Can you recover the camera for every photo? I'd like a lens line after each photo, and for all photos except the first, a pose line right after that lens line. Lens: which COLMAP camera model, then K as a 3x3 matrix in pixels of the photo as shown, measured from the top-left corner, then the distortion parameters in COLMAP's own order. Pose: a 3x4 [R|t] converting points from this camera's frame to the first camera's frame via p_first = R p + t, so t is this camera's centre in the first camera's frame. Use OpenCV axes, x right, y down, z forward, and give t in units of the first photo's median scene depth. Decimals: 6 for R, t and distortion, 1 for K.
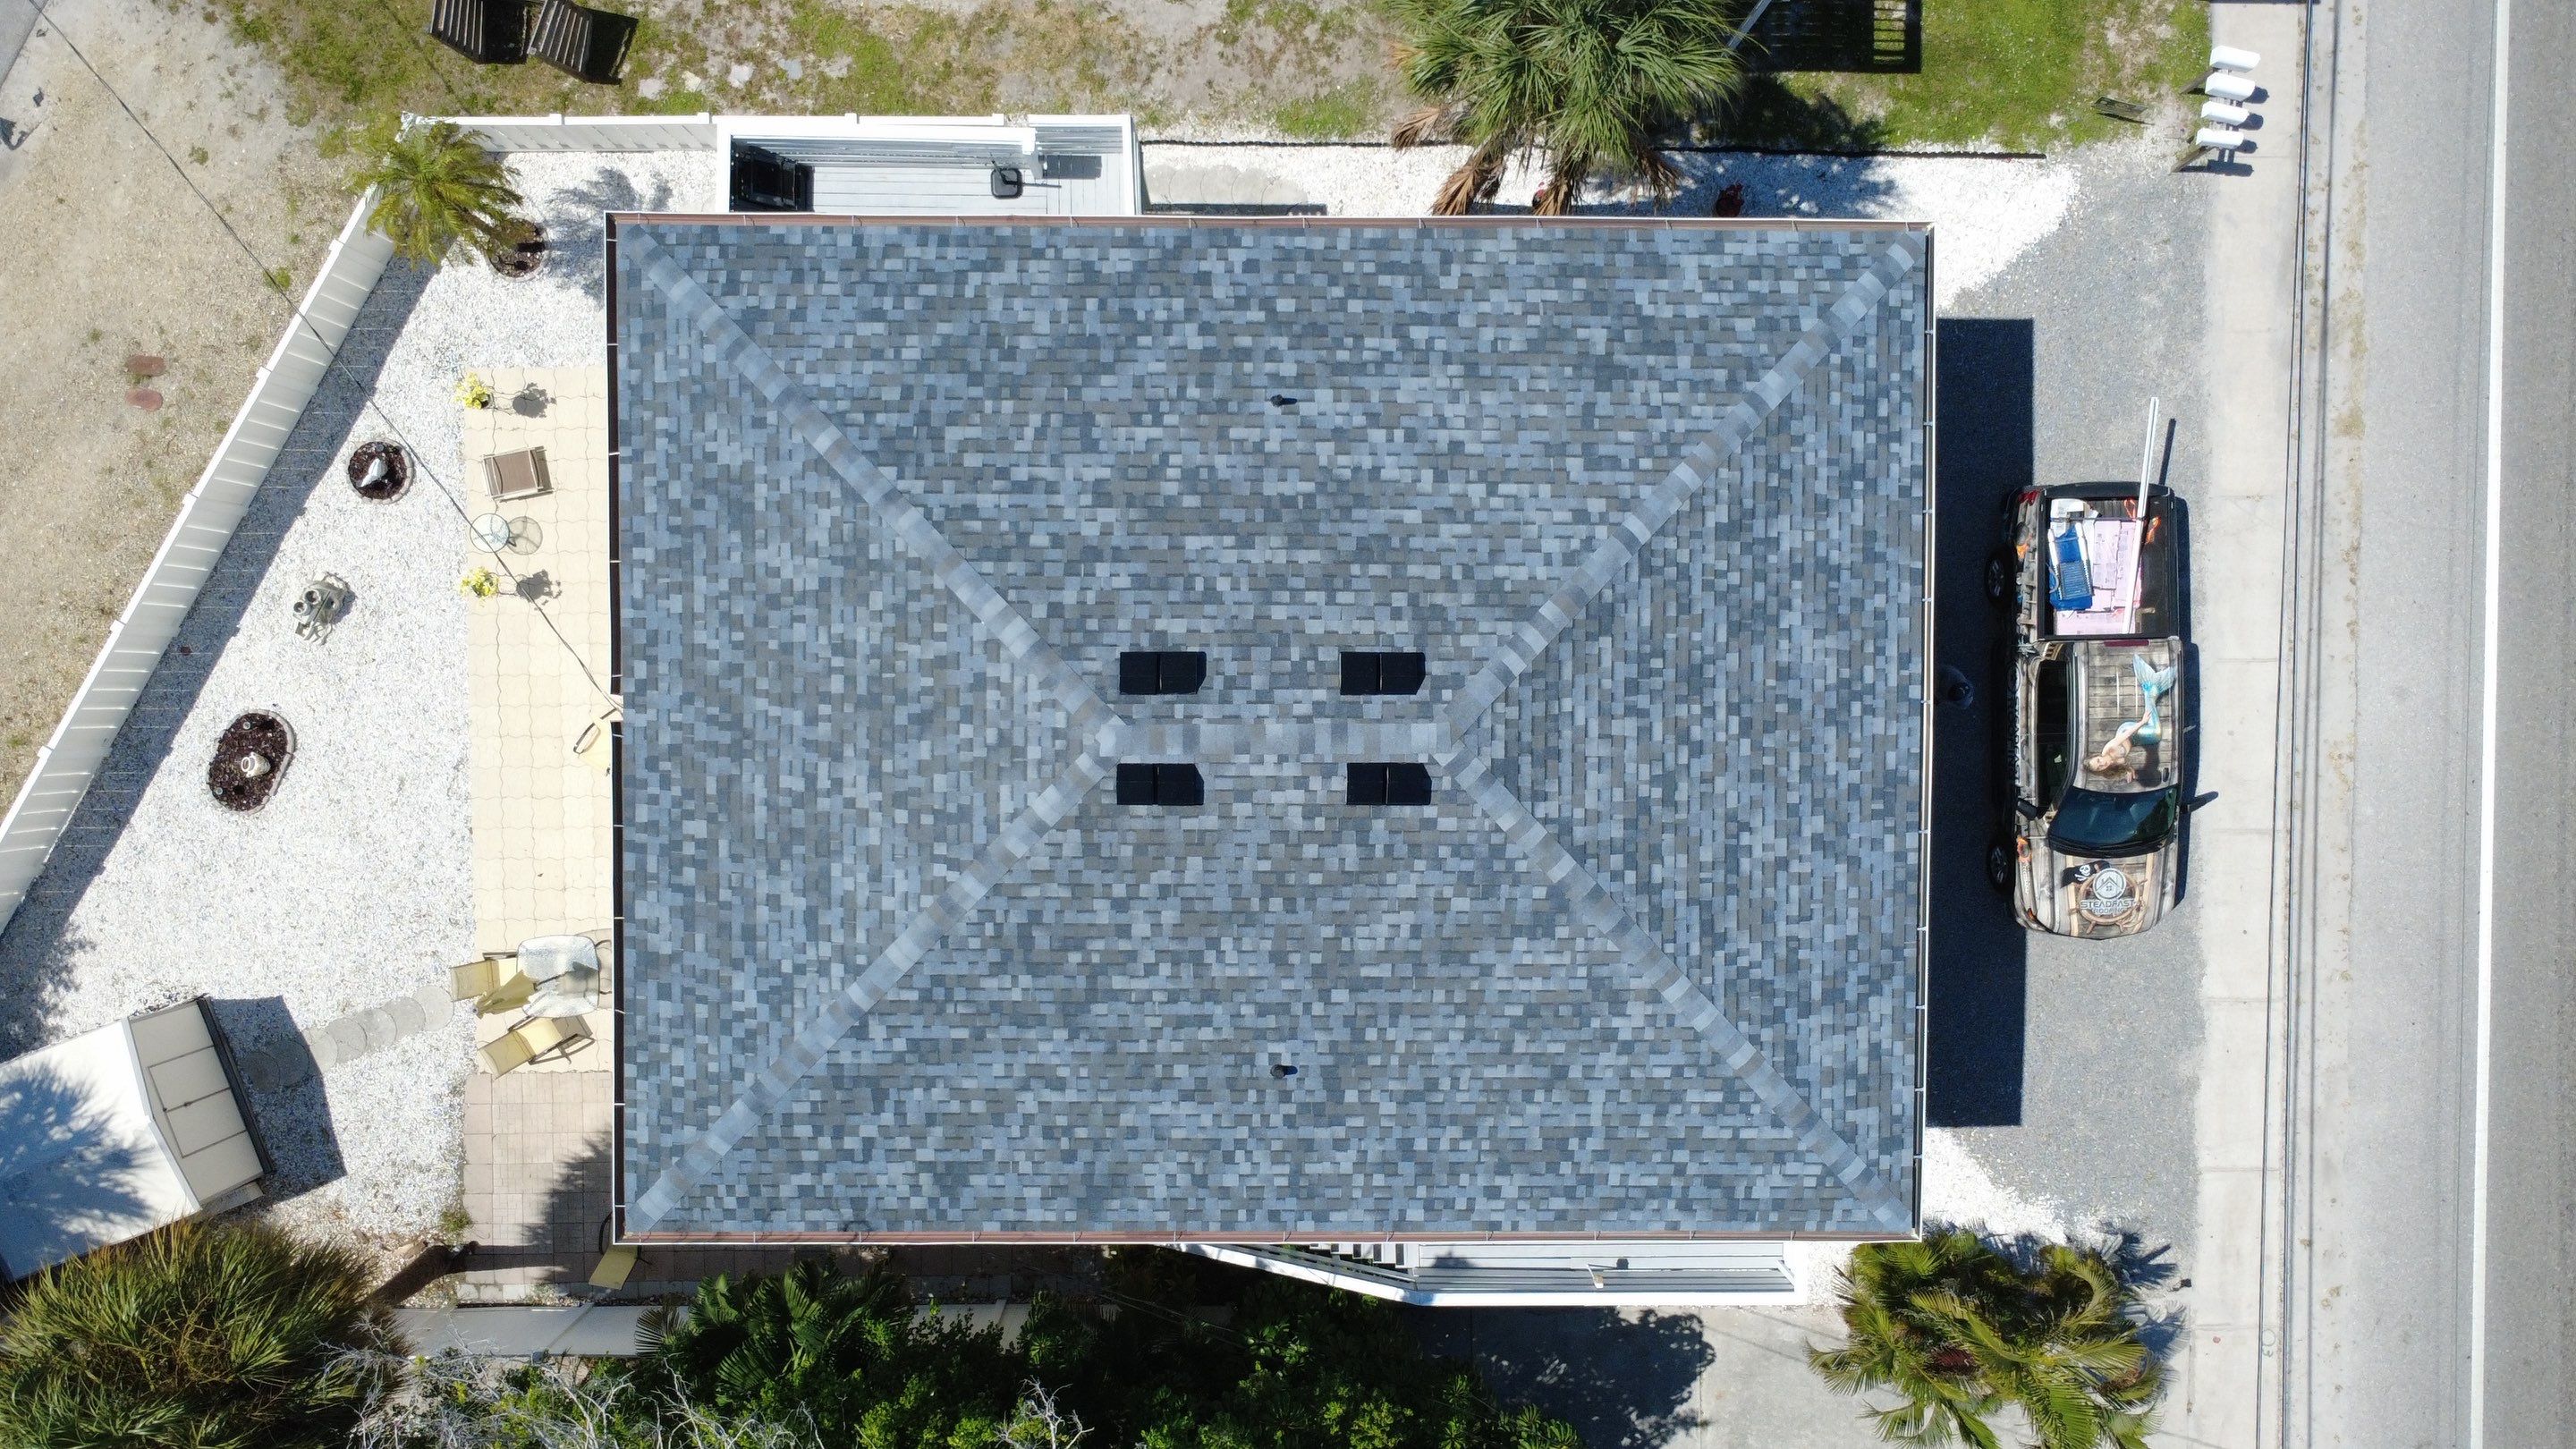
lens RADIAL K [[1882.5, 0, 1284.4], [0, 1882.5, 718.7], [0, 0, 1]] dist [-0.002668, 0.004508]
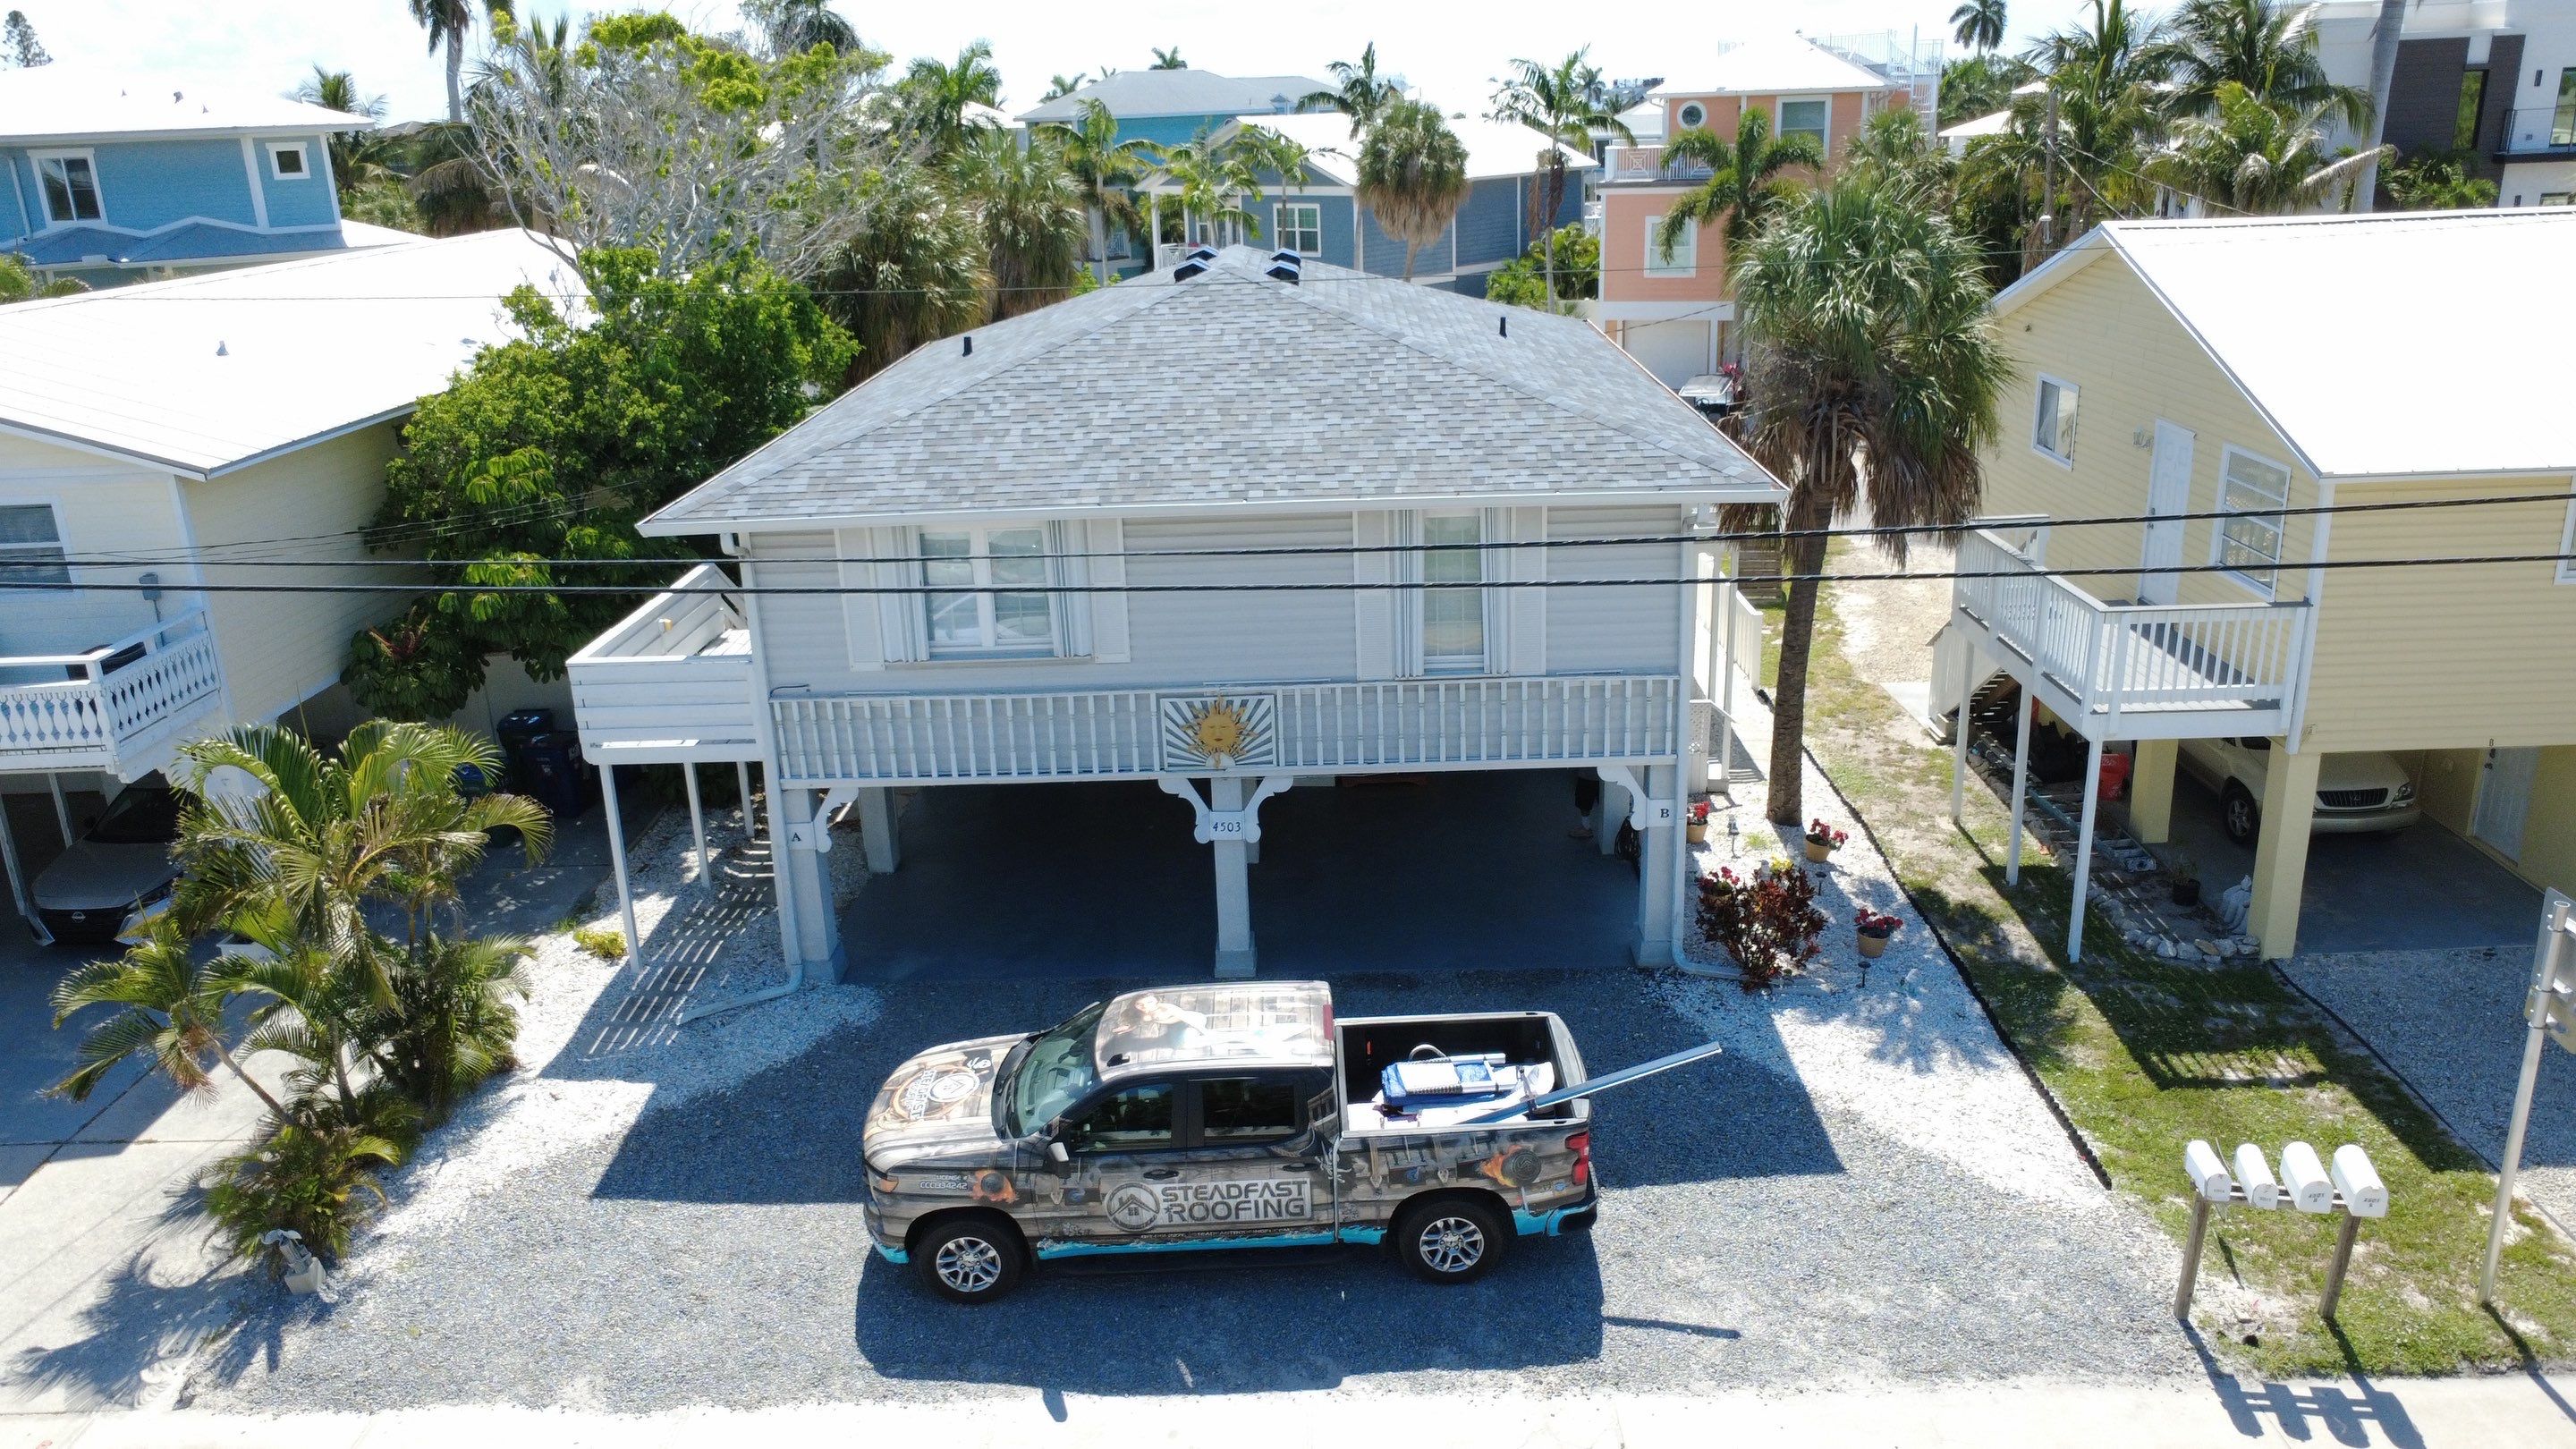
lens RADIAL K [[1882.5, 0, 1287.1], [0, 1882.5, 714.5], [0, 0, 1]] dist [-0.002668, 0.004508]
pose [[-0.016285, 0.296051, -0.955033, 1.214199], [-0.999828, 0.003655, 0.018182, -0.044825], [0.008874, 0.955165, 0.295941, 0.832660]]
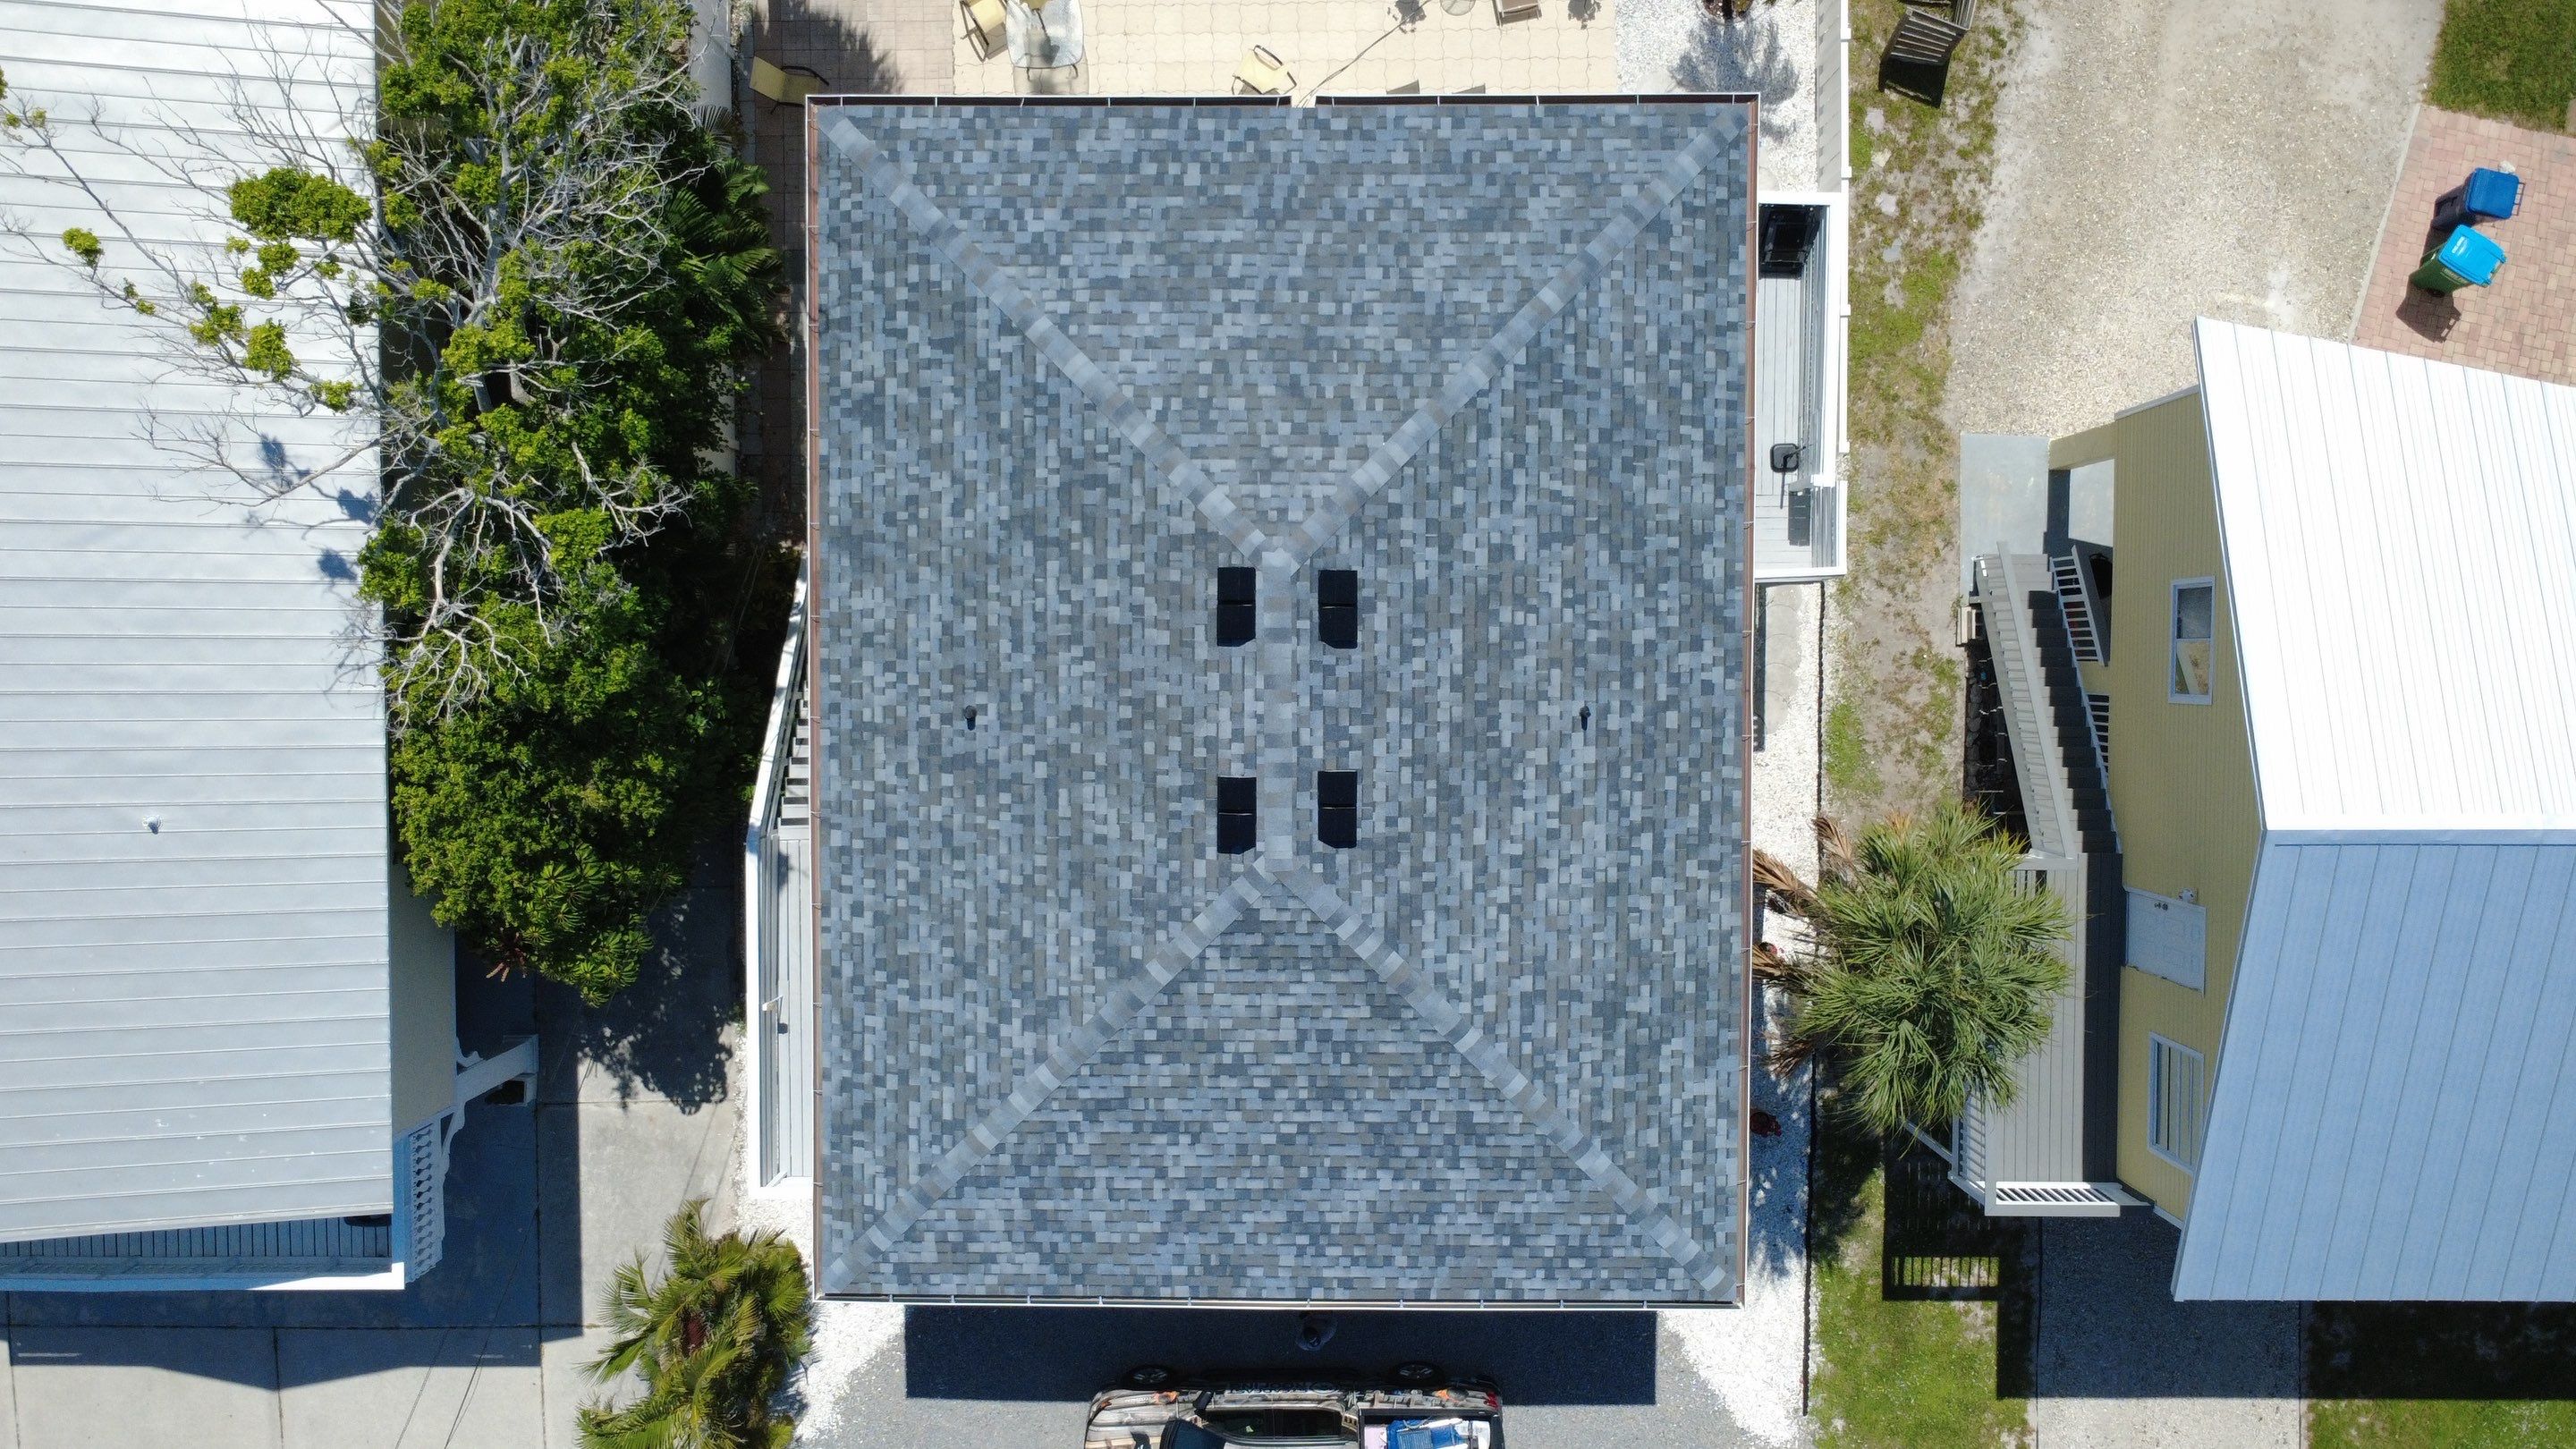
lens RADIAL K [[1882.5, 0, 1284.7], [0, 1882.5, 720.1], [0, 0, 1]] dist [-0.002668, 0.004508]
pose [[-0.000064, 0.999846, 0.017531, -0.017619], [-0.999875, 0.000213, -0.015811, 0.021984], [-0.015813, -0.017530, 0.999721, -0.087970]]
